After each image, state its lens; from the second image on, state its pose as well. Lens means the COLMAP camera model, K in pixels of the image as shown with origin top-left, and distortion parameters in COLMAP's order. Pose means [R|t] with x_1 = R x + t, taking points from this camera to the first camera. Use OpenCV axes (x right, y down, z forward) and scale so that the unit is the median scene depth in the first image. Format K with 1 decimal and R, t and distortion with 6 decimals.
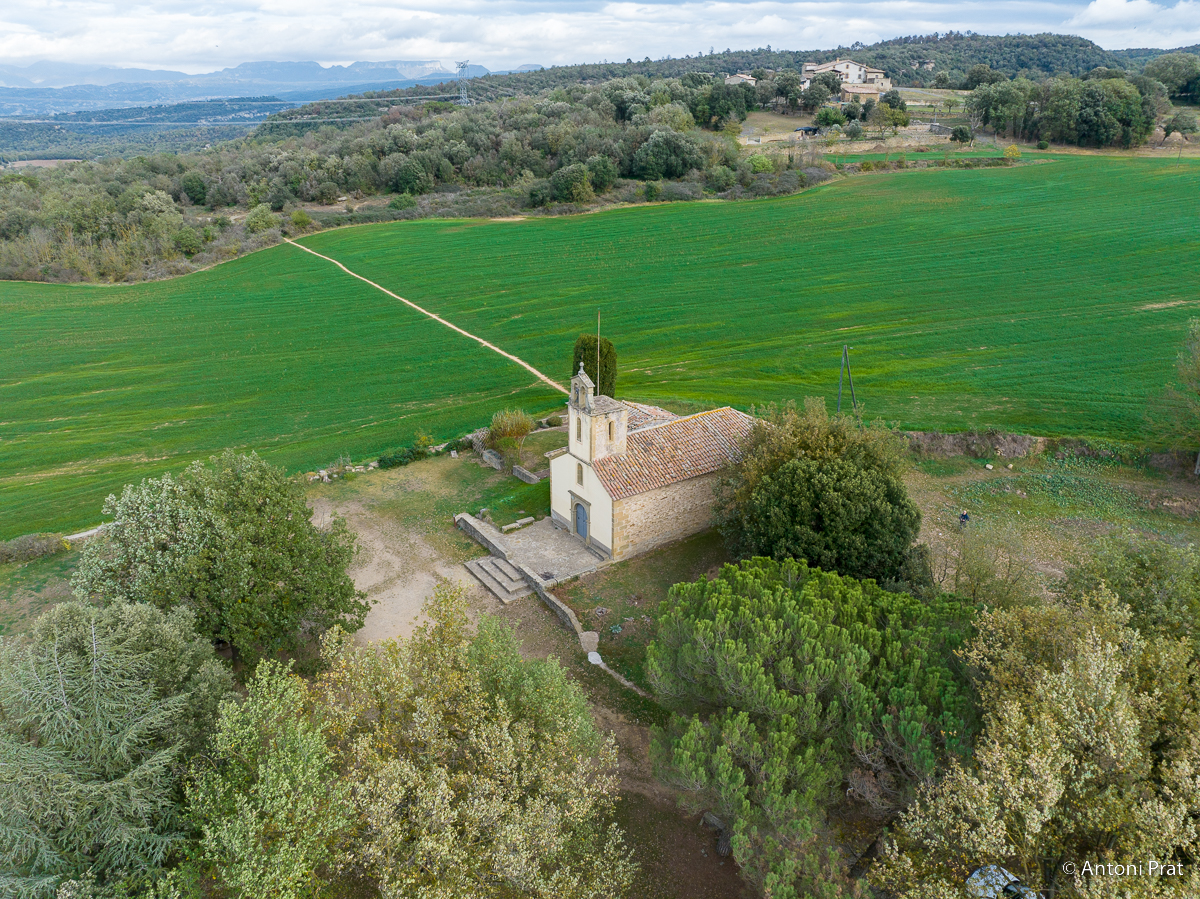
lens RADIAL K [[844.7, 0, 598.2], [0, 844.7, 447.0], [0, 0, 1]] dist [-0.040919, 0.010364]
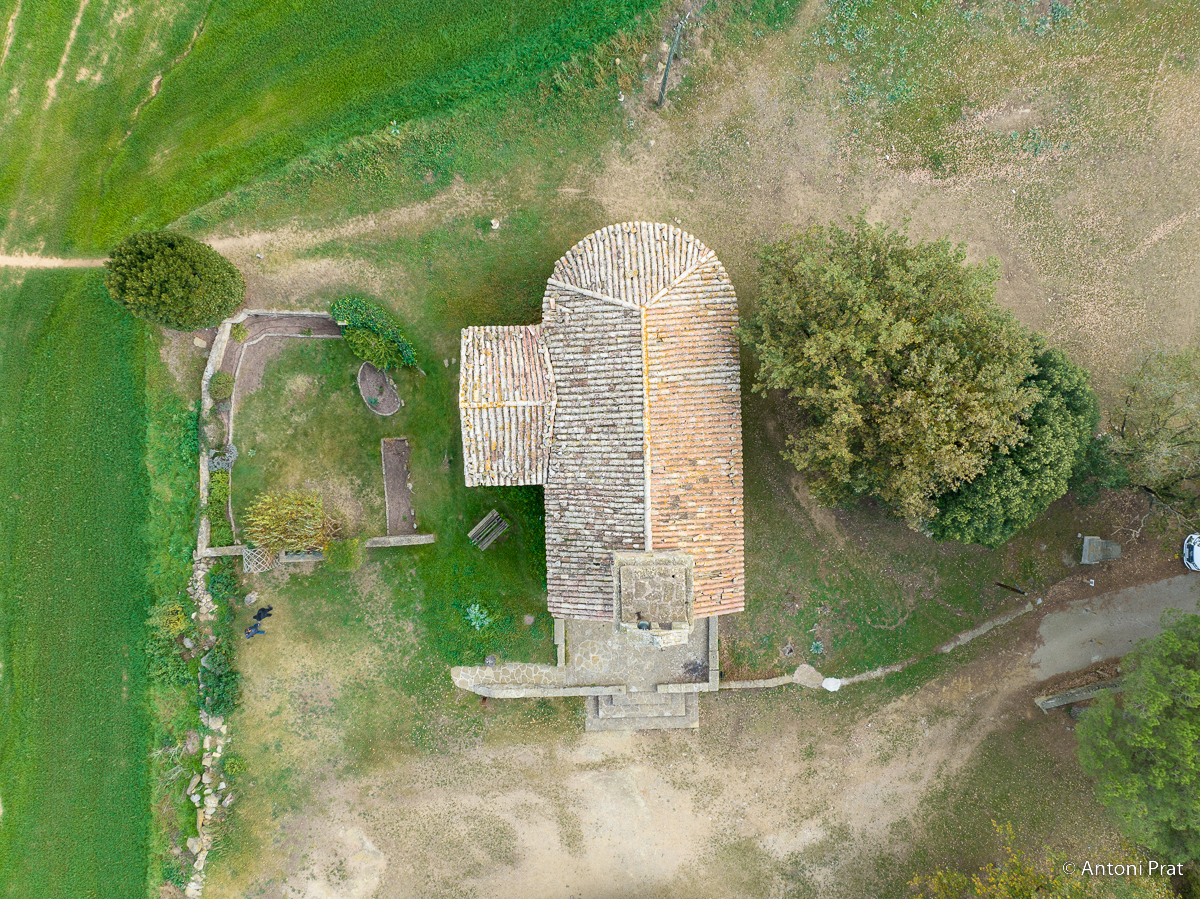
lens RADIAL K [[844.7, 0, 598.2], [0, 844.7, 447.0], [0, 0, 1]] dist [-0.040919, 0.010364]
pose [[0.540447, -0.841370, -0.003766, 0.020809], [0.316438, 0.199110, 0.927481, -0.192489], [-0.779605, -0.502446, 0.373850, 0.258444]]
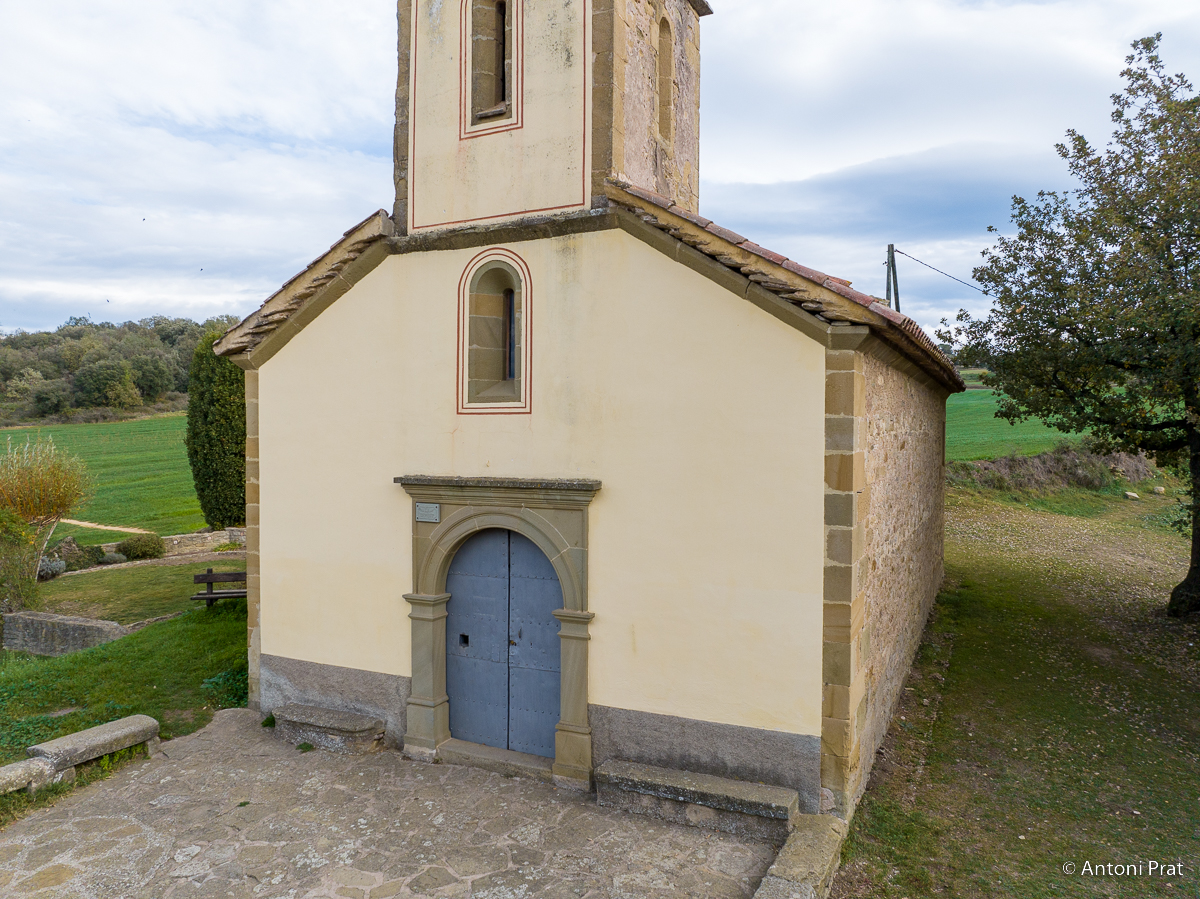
lens RADIAL K [[846.4, 0, 598.1], [0, 846.4, 447.4], [0, 0, 1]] dist [-0.055800, 0.032881]
pose [[0.864027, -0.007065, 0.503397, -0.027185], [0.188770, 0.931498, -0.310930, 0.033717], [-0.466716, 0.363678, 0.806173, 0.264398]]
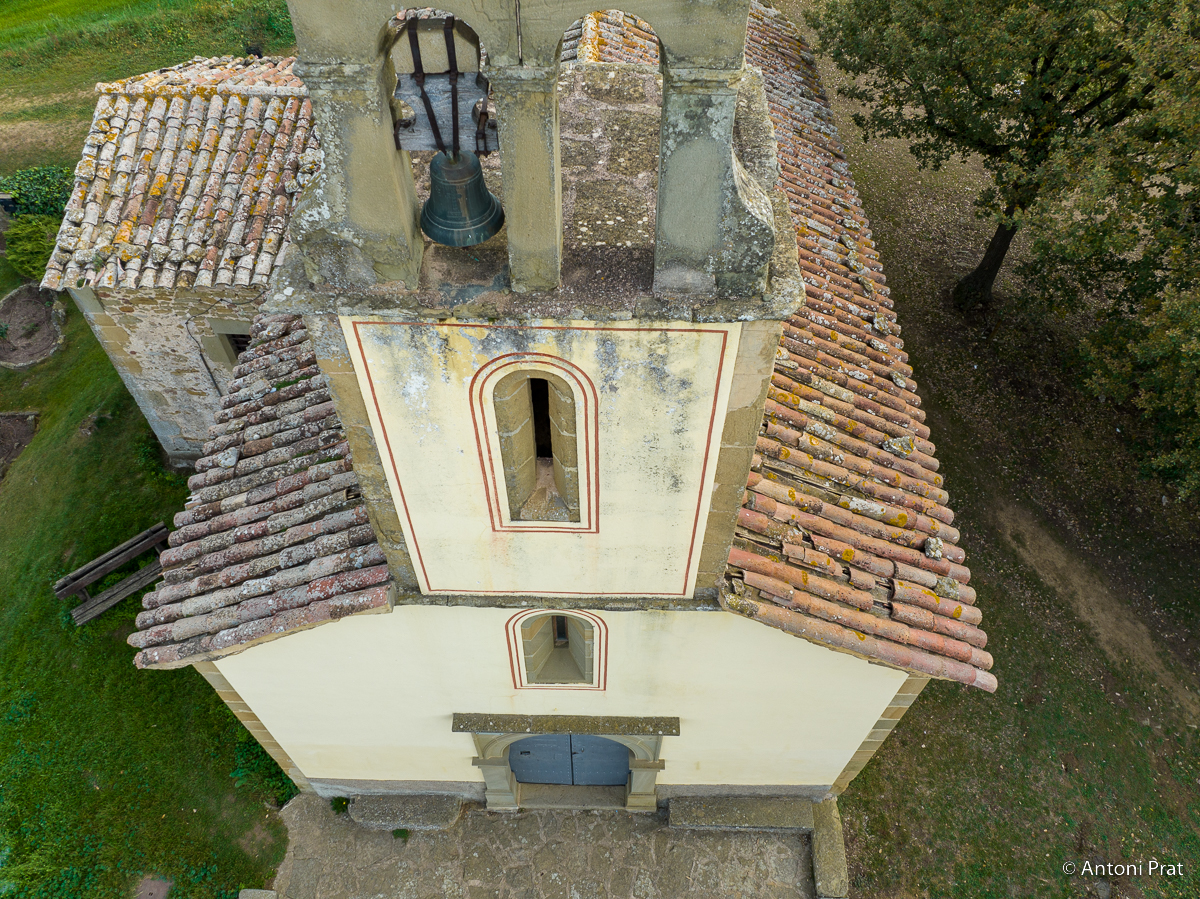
lens RADIAL K [[844.7, 0, 598.2], [0, 844.7, 447.0], [0, 0, 1]] dist [-0.040919, 0.010364]
pose [[0.576835, -0.629833, 0.520166, -0.022283], [0.305788, 0.756980, 0.577473, -0.024647], [-0.757467, -0.174046, 0.629247, 0.277774]]
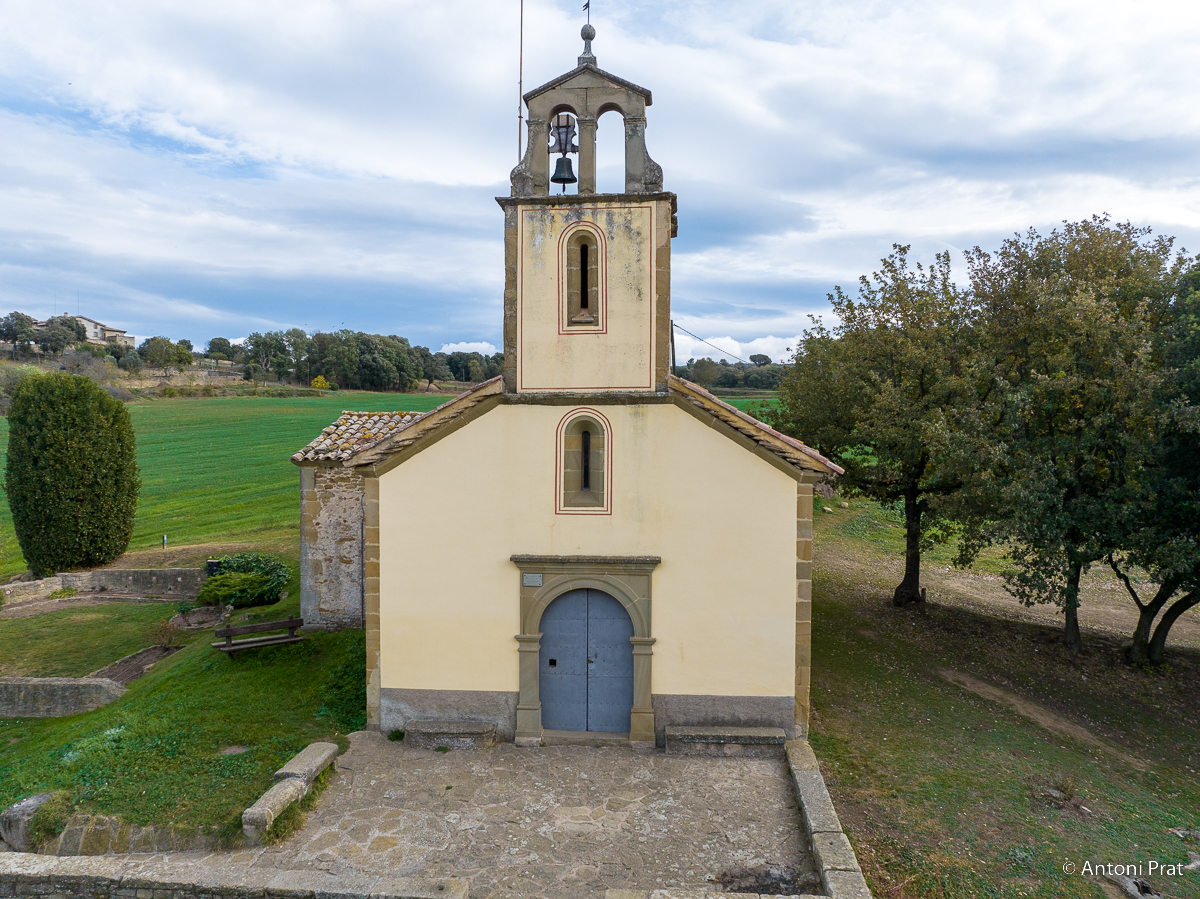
lens RADIAL K [[844.7, 0, 598.2], [0, 844.7, 447.0], [0, 0, 1]] dist [-0.040919, 0.010364]
pose [[0.627054, -0.011541, 0.778890, -0.068128], [0.292565, 0.930179, -0.221750, 0.026668], [-0.721948, 0.366925, 0.586649, 0.258038]]
